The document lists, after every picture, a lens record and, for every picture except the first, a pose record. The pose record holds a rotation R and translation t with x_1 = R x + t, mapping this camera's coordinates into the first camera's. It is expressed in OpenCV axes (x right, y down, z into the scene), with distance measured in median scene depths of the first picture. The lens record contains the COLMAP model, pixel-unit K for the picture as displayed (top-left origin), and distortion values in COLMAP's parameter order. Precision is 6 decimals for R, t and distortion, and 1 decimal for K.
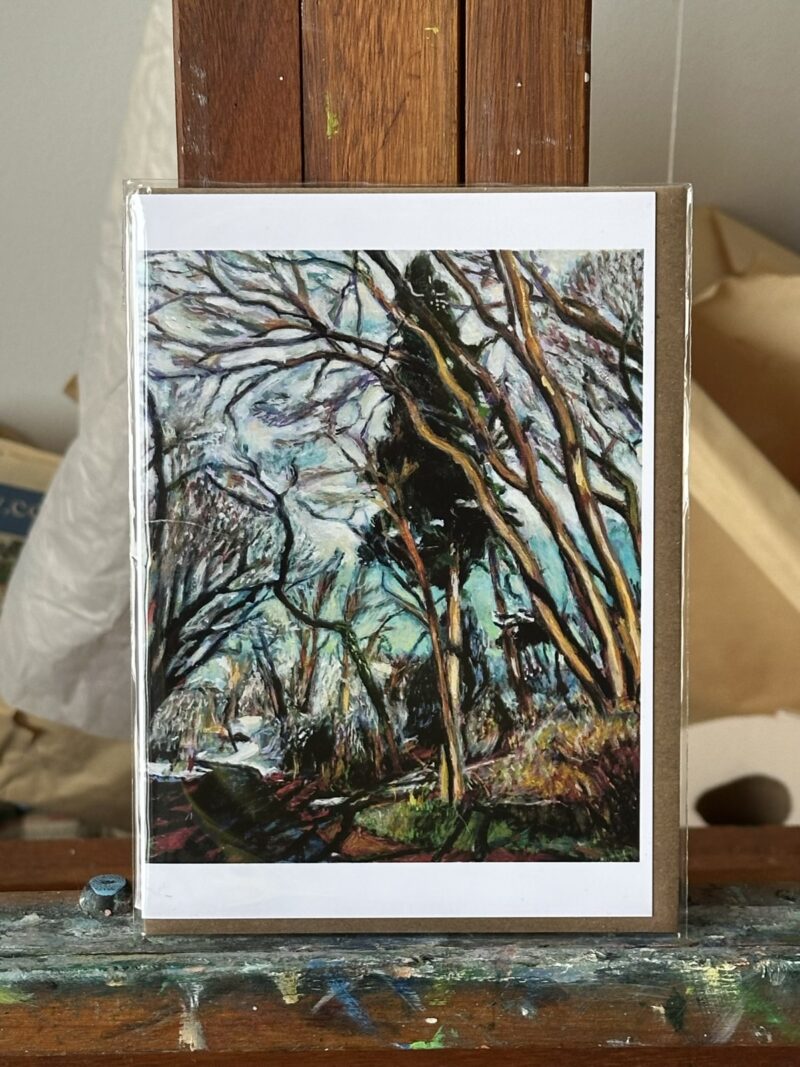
lens RADIAL K [[2435.8, 0, 396.4], [0, 2435.8, 565.4], [0, 0, 1]] dist [0.144471, 0.000000]
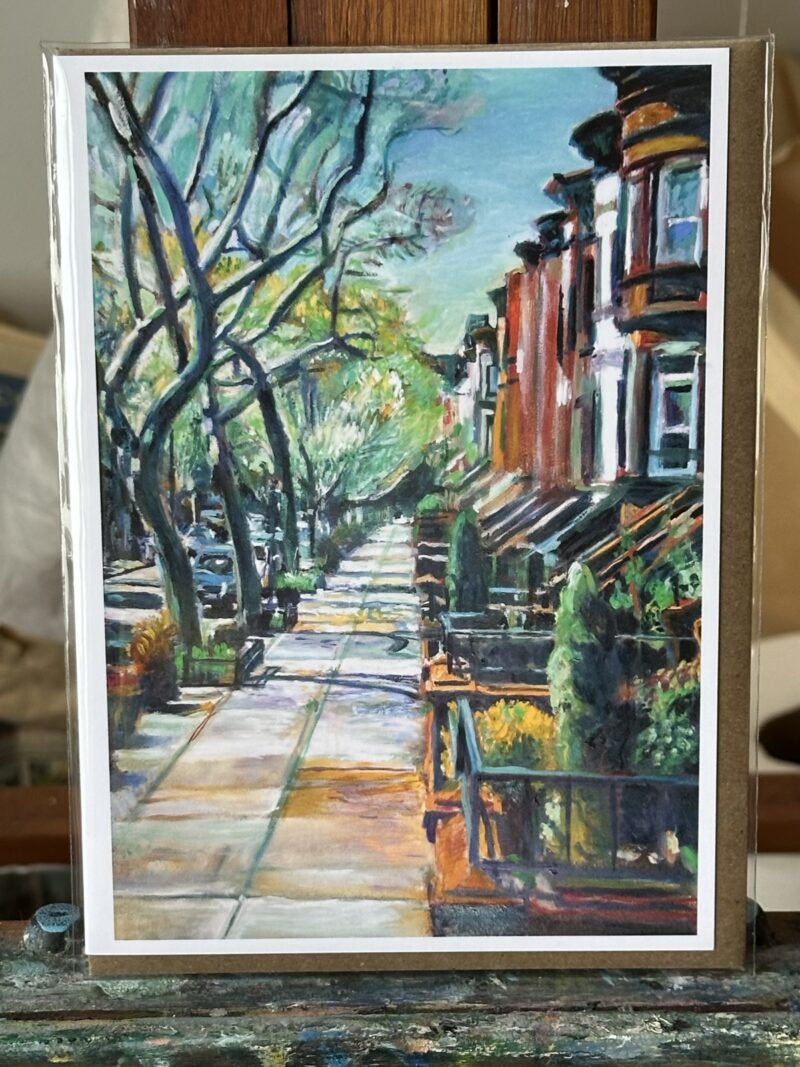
lens RADIAL K [[2435.8, 0, 383.8], [0, 2435.8, 572.8], [0, 0, 1]] dist [0.144471, 0.000000]
pose [[0.999809, -0.000776, -0.019531, 0.007137], [0.002137, 0.997562, 0.069754, -0.043666], [0.019430, -0.069783, 0.997373, 0.210248]]
